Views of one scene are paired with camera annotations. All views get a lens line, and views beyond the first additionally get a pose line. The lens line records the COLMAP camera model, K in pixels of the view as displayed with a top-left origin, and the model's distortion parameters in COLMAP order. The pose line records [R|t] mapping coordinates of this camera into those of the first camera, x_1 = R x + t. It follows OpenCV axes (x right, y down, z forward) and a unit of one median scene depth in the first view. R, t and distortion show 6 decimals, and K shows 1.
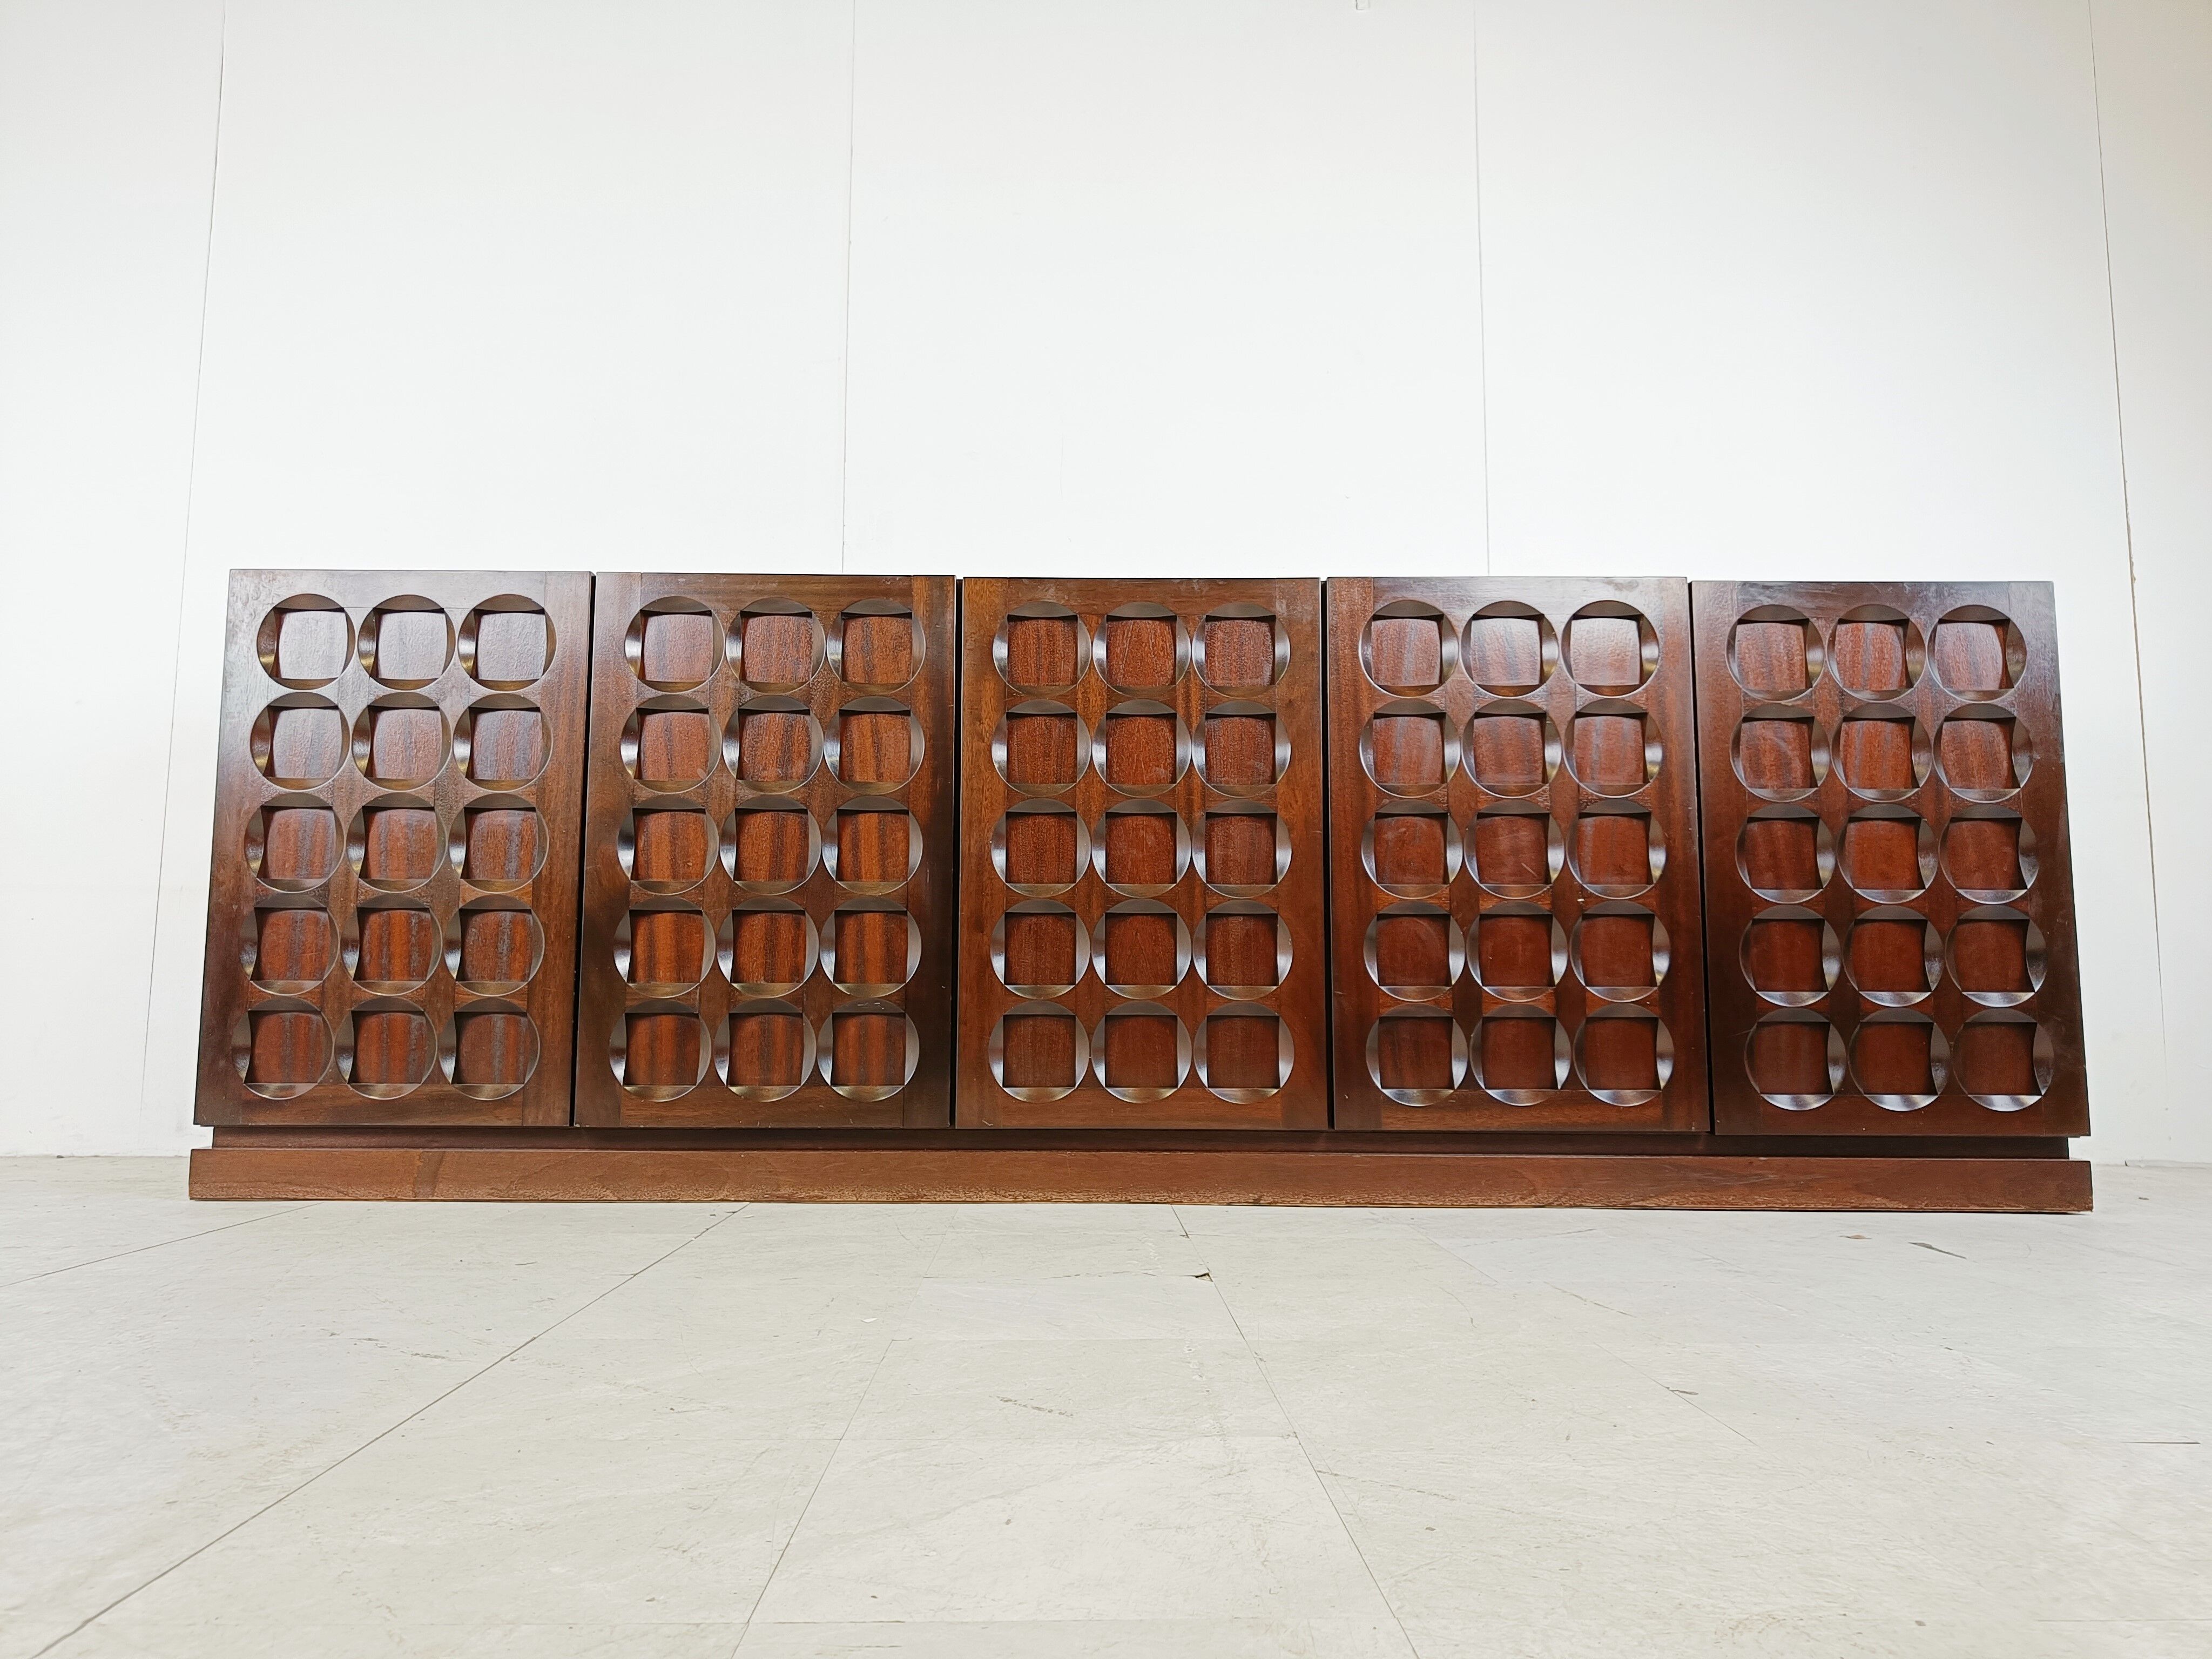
lens RADIAL K [[1366.7, 0, 1108.2], [0, 1366.7, 839.3], [0, 0, 1]] dist [0.009215, -0.002020]
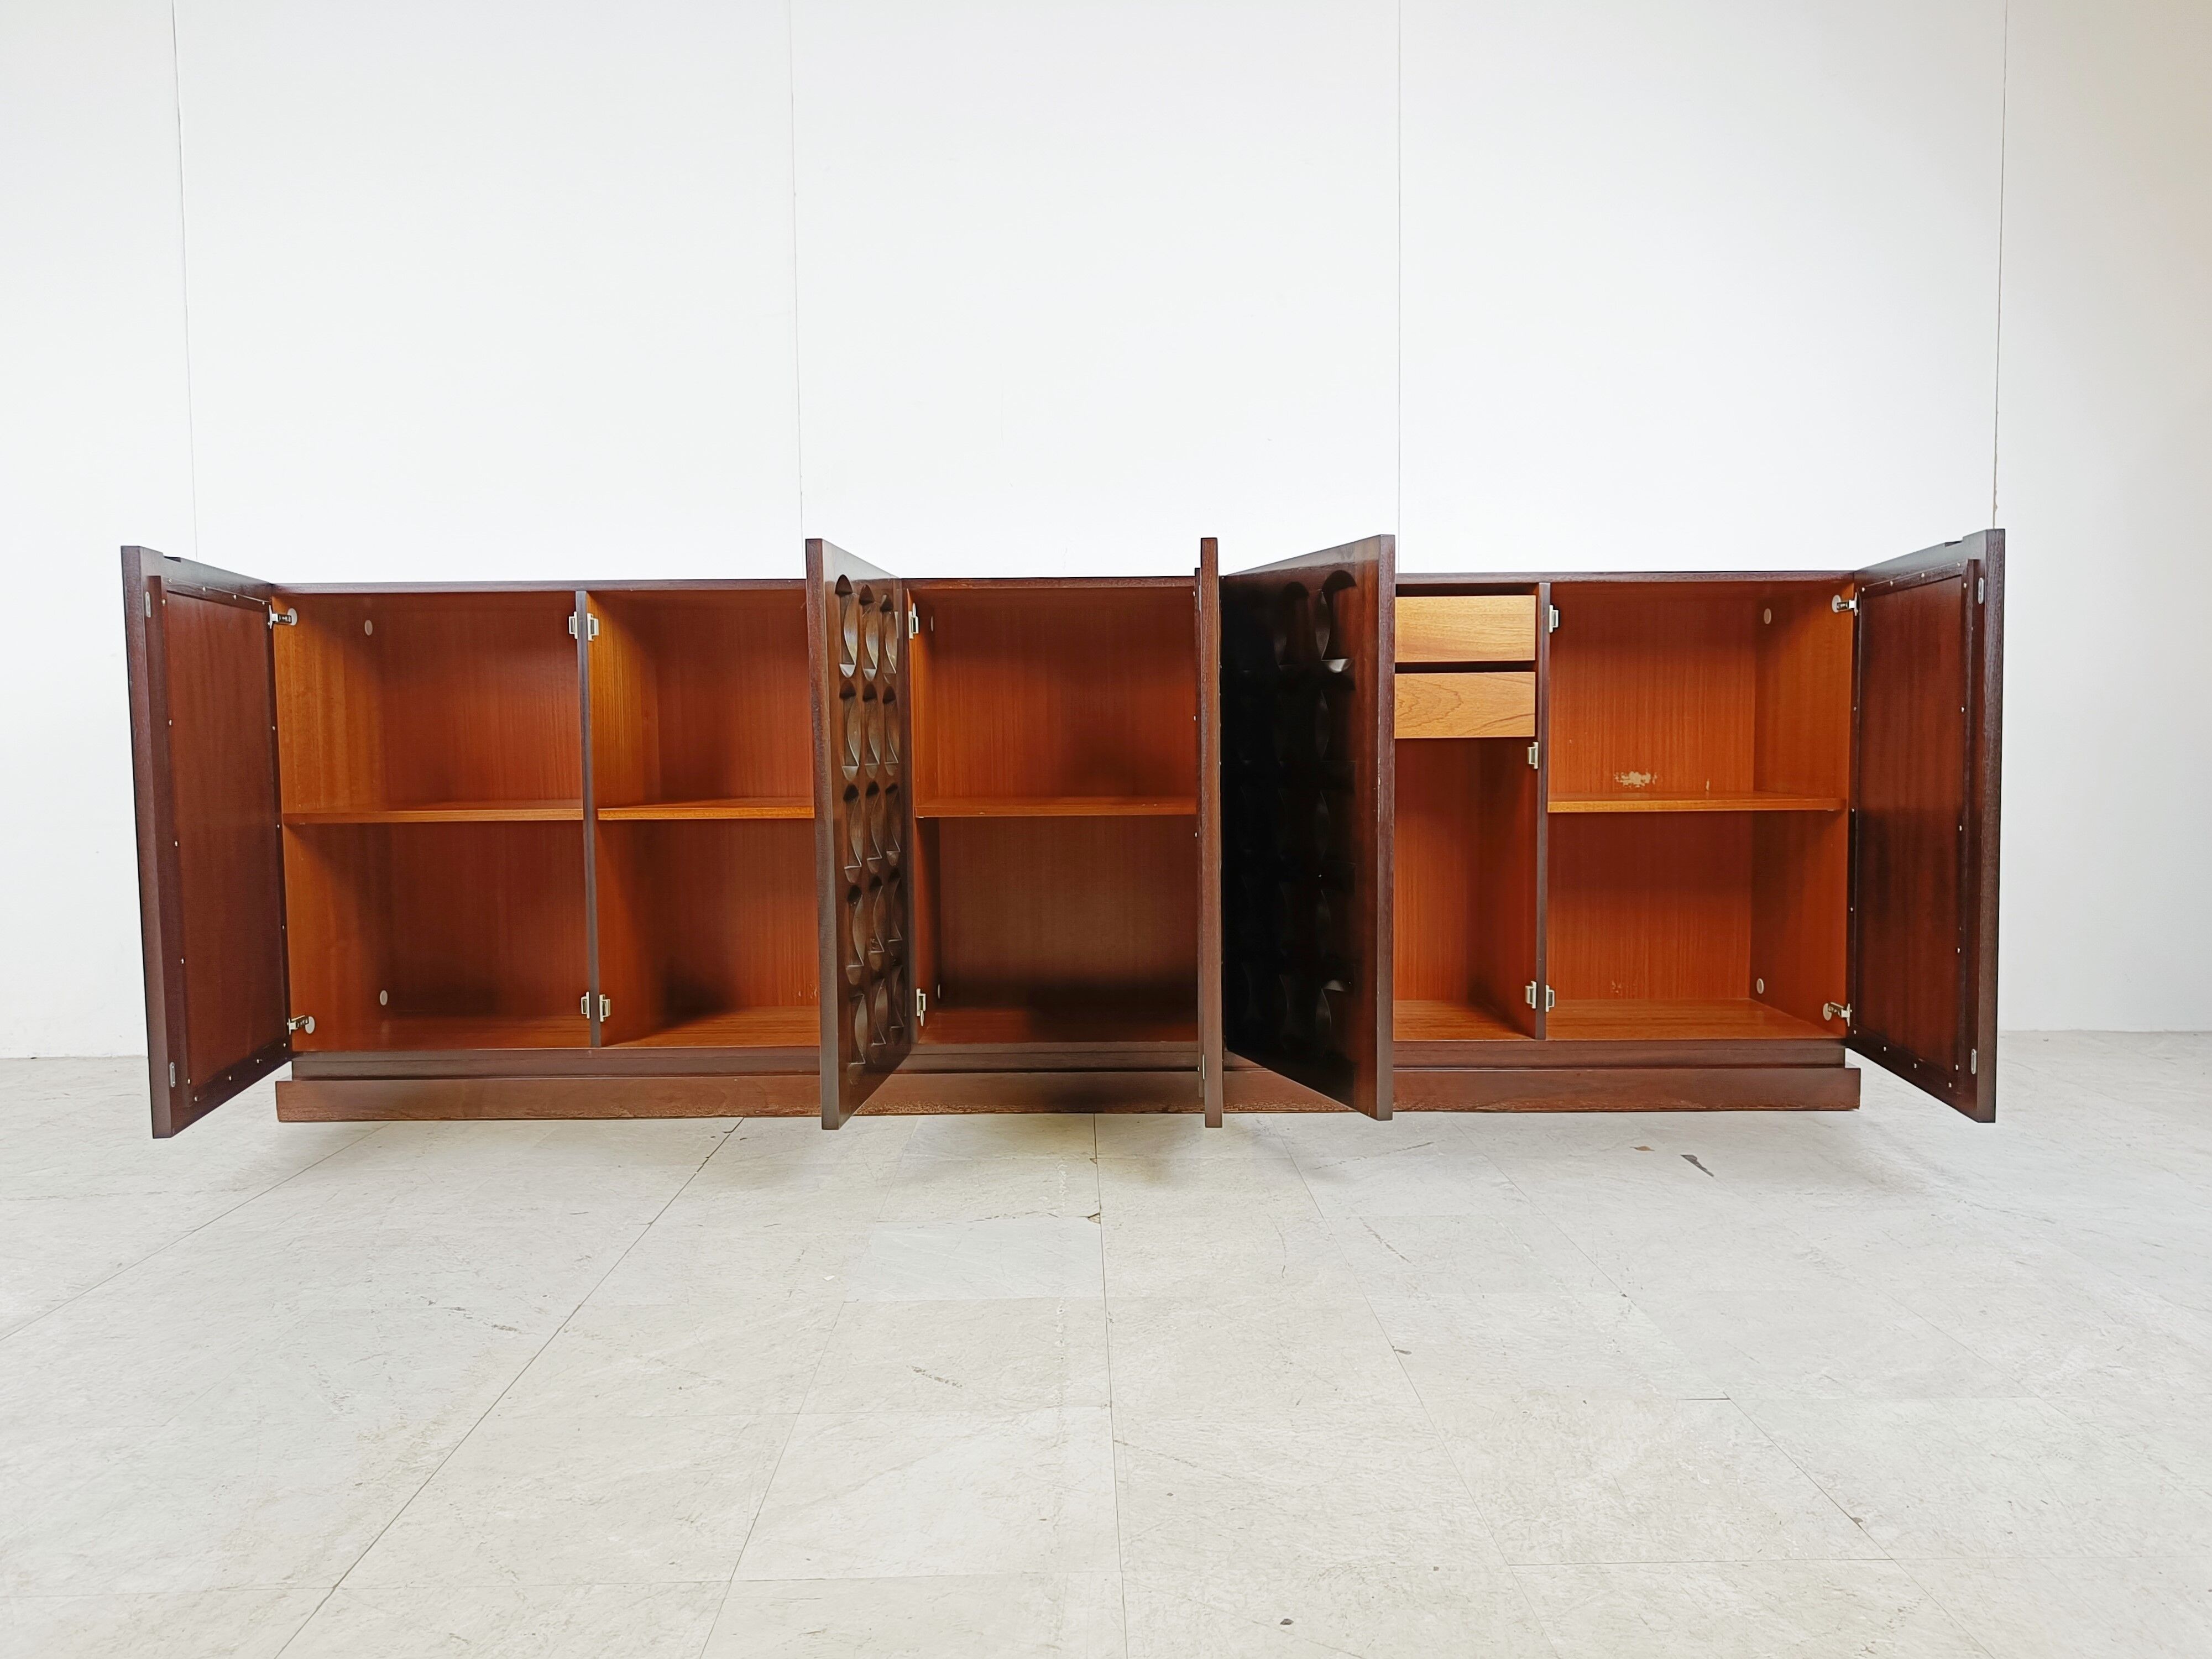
lens RADIAL K [[1366.6, 0, 1106.8], [0, 1366.6, 818.9], [0, 0, 1]] dist [0.009215, -0.002020]
pose [[0.999917, -0.012834, 0.000668, 0.152238], [0.012580, 0.988104, 0.153275, -0.440682], [-0.002627, -0.153254, 0.988183, -0.375631]]
